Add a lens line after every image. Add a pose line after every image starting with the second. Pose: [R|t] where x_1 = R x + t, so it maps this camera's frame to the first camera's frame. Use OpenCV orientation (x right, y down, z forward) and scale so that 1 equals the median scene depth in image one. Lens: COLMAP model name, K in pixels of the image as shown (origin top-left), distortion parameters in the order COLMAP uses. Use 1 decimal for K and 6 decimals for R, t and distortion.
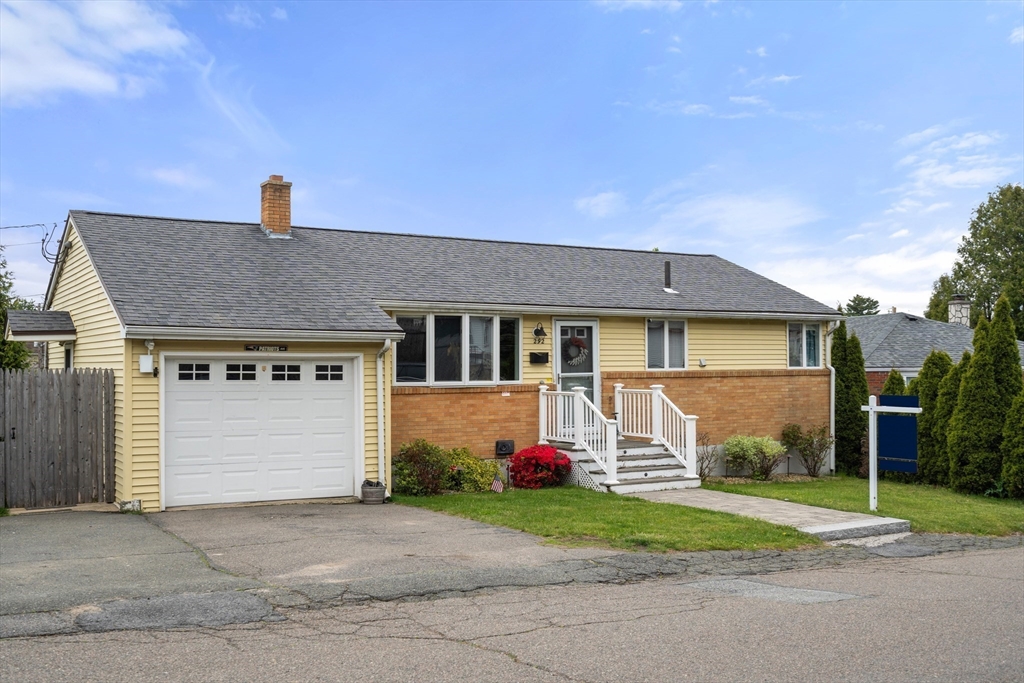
lens RADIAL K [[1011.6, 0, 512.0], [0, 1011.6, 341.5], [0, 0, 1]] dist [-0.011740, 0.001782]
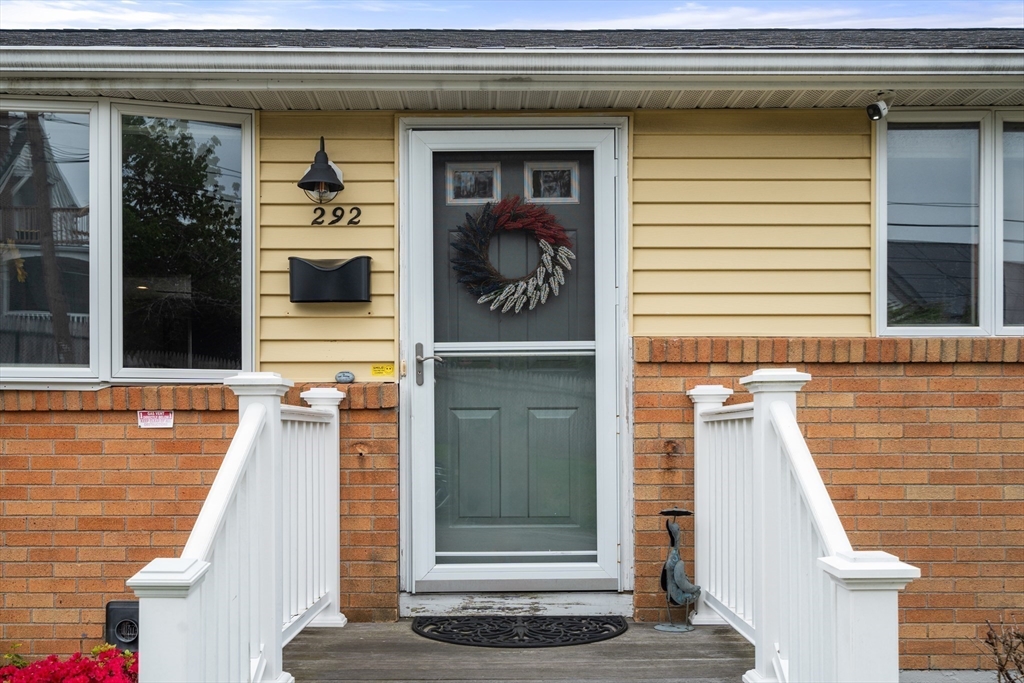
lens RADIAL K [[1011.6, 0, 512.0], [0, 1011.6, 341.5], [0, 0, 1]] dist [-0.011740, 0.001782]
pose [[0.846352, -0.013108, -0.532462, 0.208896], [0.008714, 0.999904, -0.010765, 0.036022], [0.532552, 0.004471, 0.846385, 0.843536]]
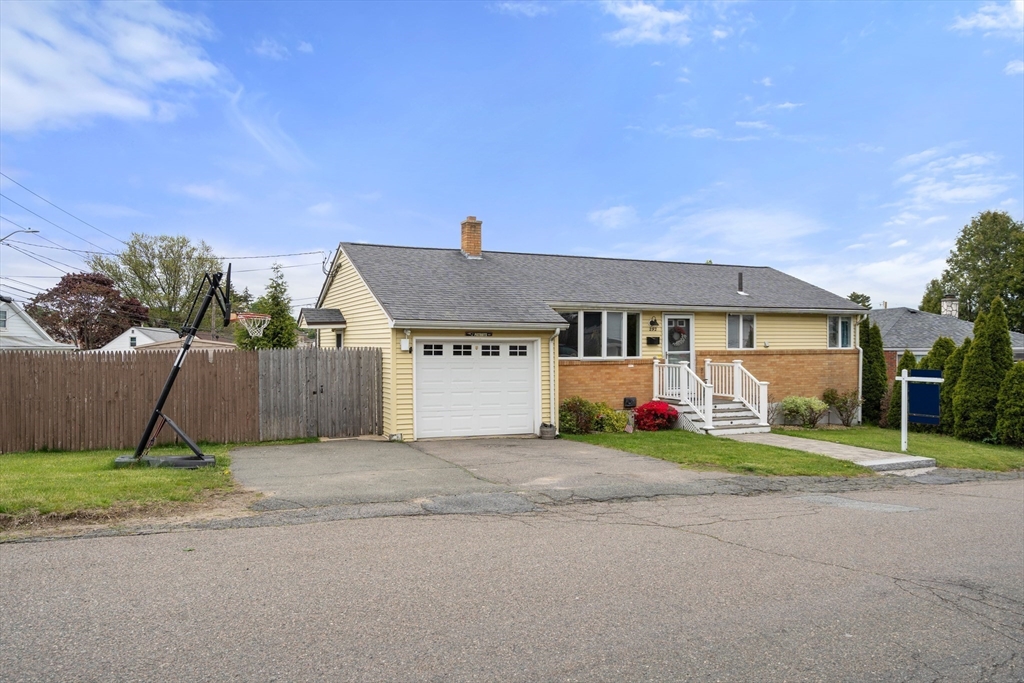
lens RADIAL K [[715.3, 0, 512.0], [0, 715.3, 341.5], [0, 0, 1]] dist [-0.001754, -0.000964]
pose [[0.993269, 0.004435, -0.115743, -0.057529], [-0.001958, 0.999767, 0.021508, -0.004490], [0.115811, -0.021136, 0.993046, -0.039463]]
